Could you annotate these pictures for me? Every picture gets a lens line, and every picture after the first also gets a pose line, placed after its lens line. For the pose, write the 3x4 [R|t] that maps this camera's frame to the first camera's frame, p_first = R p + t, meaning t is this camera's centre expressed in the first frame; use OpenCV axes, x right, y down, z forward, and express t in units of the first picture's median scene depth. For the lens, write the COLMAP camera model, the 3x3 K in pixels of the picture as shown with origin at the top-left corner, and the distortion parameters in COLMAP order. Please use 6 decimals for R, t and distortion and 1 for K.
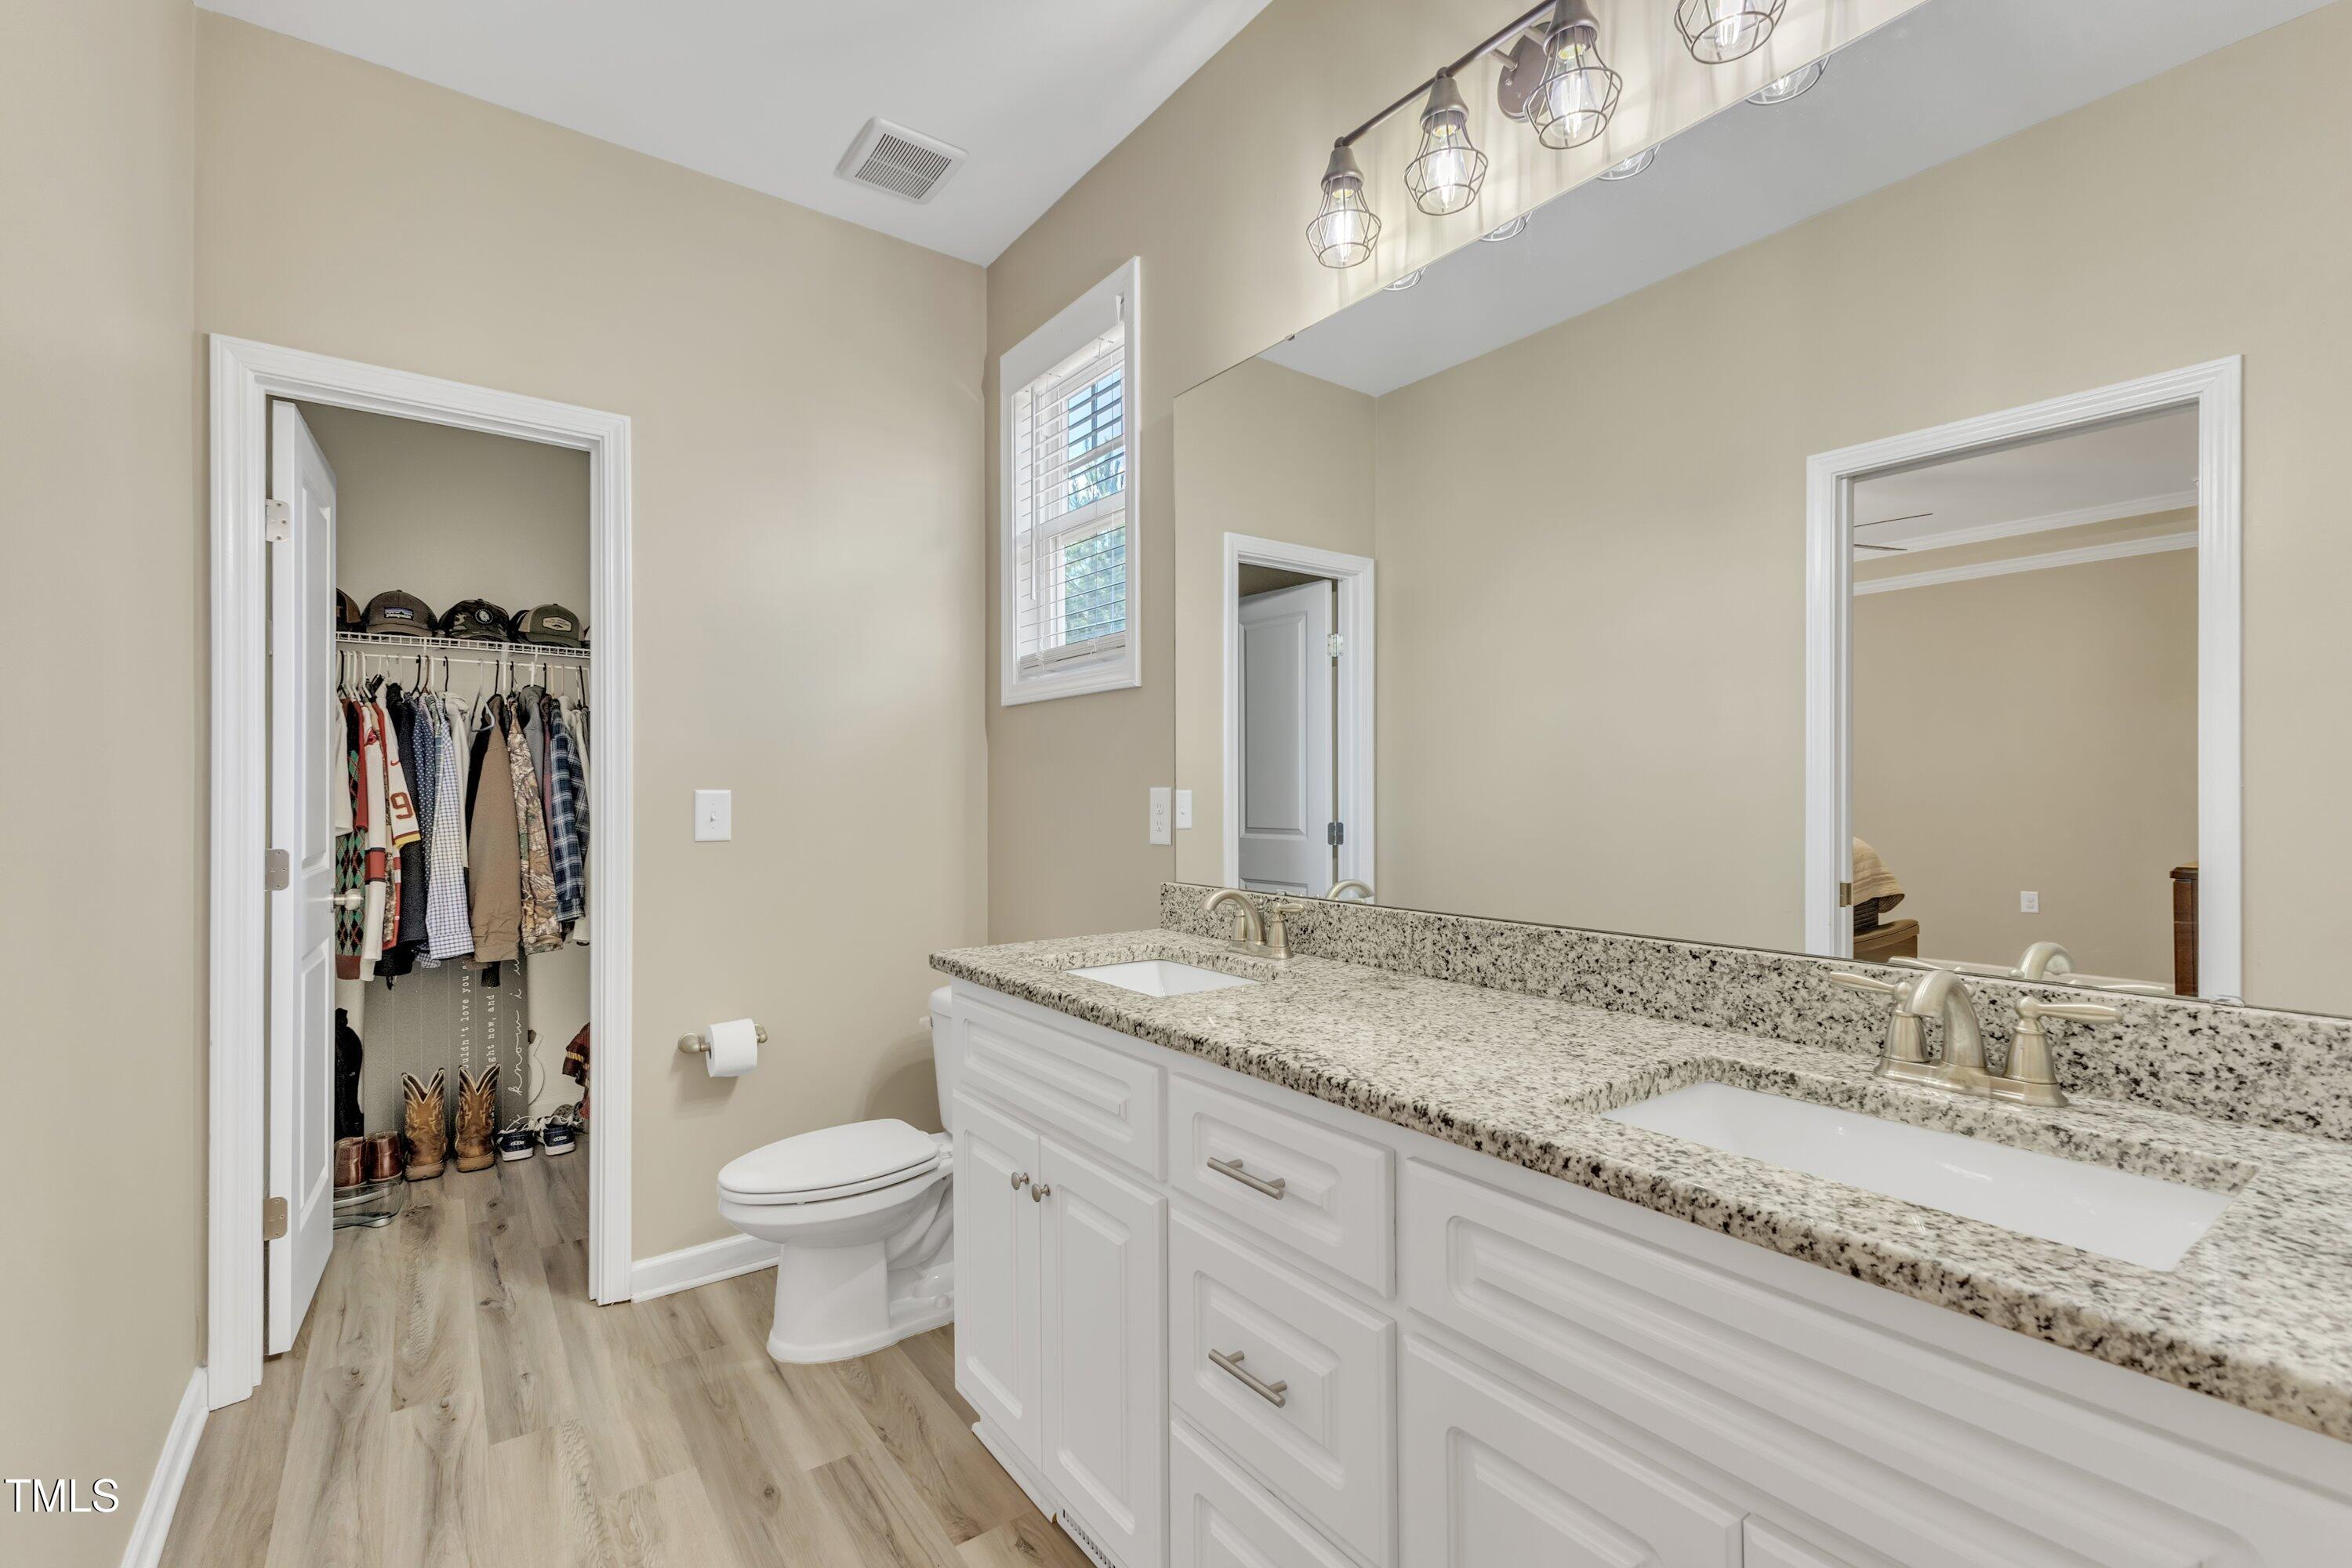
lens RADIAL K [[1027.7, 0, 1178.1], [0, 1027.7, 801.1], [0, 0, 1]] dist [0.010372, -0.000124]
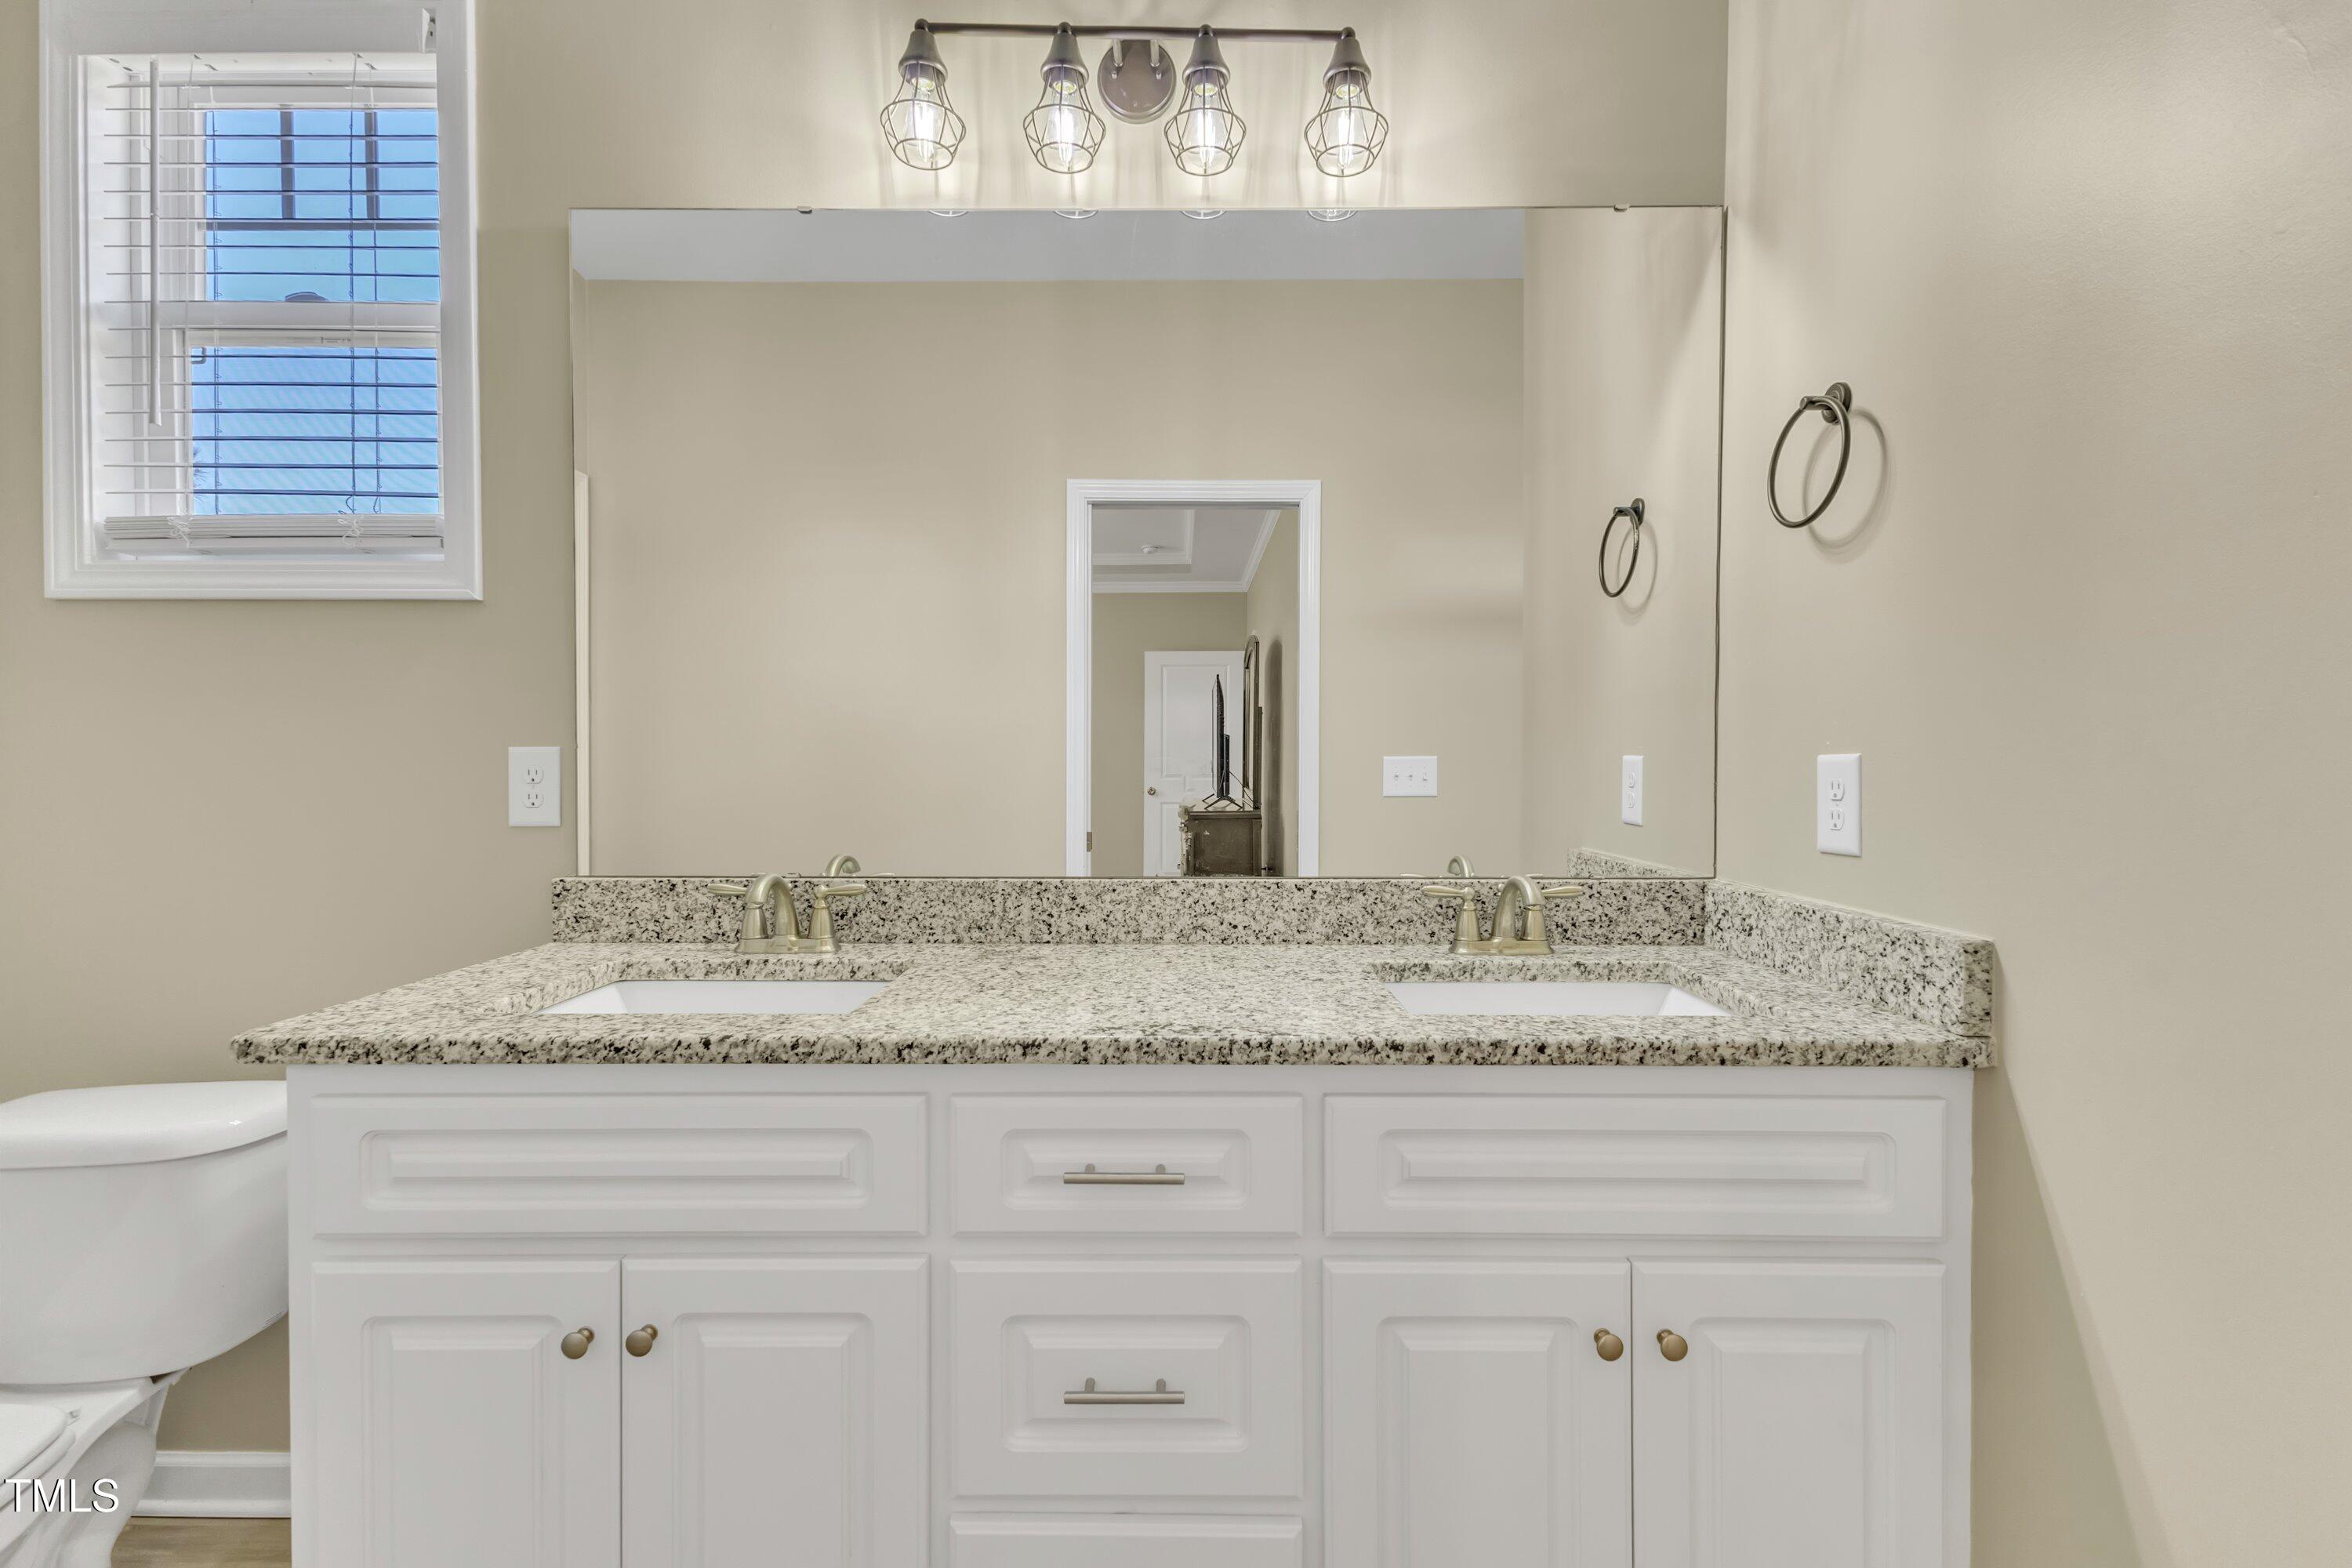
lens RADIAL K [[1014.5, 0, 1180.7], [0, 1014.5, 777.7], [0, 0, 1]] dist [0.008360, -0.000418]
pose [[0.602845, -0.010711, 0.797787, -0.586021], [0.003601, 0.999936, 0.010703, 0.004656], [-0.797850, -0.003579, 0.602845, 0.405812]]
